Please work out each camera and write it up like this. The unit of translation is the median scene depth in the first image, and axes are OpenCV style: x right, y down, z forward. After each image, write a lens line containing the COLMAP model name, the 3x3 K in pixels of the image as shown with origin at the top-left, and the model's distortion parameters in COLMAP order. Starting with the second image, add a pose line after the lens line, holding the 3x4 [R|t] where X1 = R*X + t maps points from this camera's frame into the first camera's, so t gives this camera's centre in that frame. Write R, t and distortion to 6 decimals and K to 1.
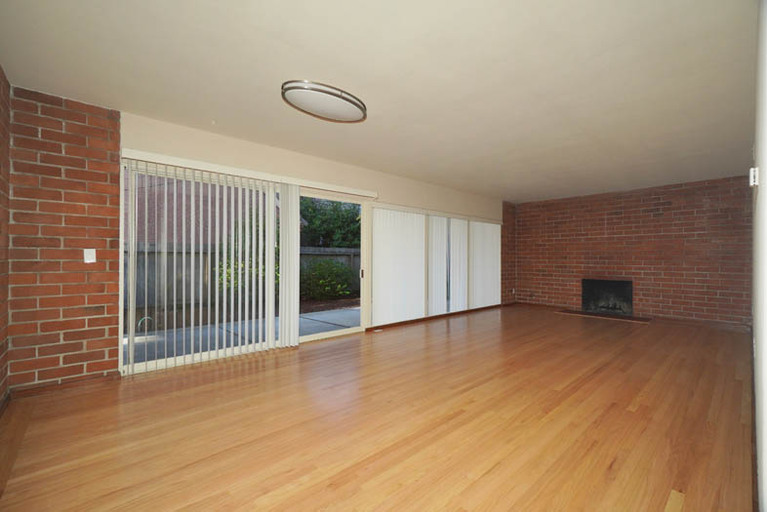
lens RADIAL K [[329.8, 0, 381.6], [0, 329.8, 257.4], [0, 0, 1]] dist [-0.001893, 0.000097]
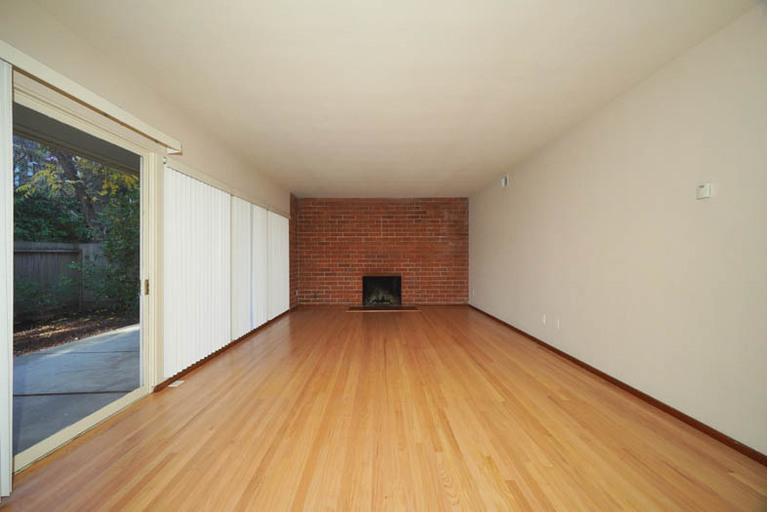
lens RADIAL K [[329.8, 0, 382.4], [0, 329.8, 255.8], [0, 0, 1]] dist [-0.001893, 0.000097]
pose [[0.660963, -0.000558, 0.750418, -0.155470], [0.002386, 0.999996, -0.001358, 0.000735], [-0.750415, 0.002688, 0.660962, 0.271138]]
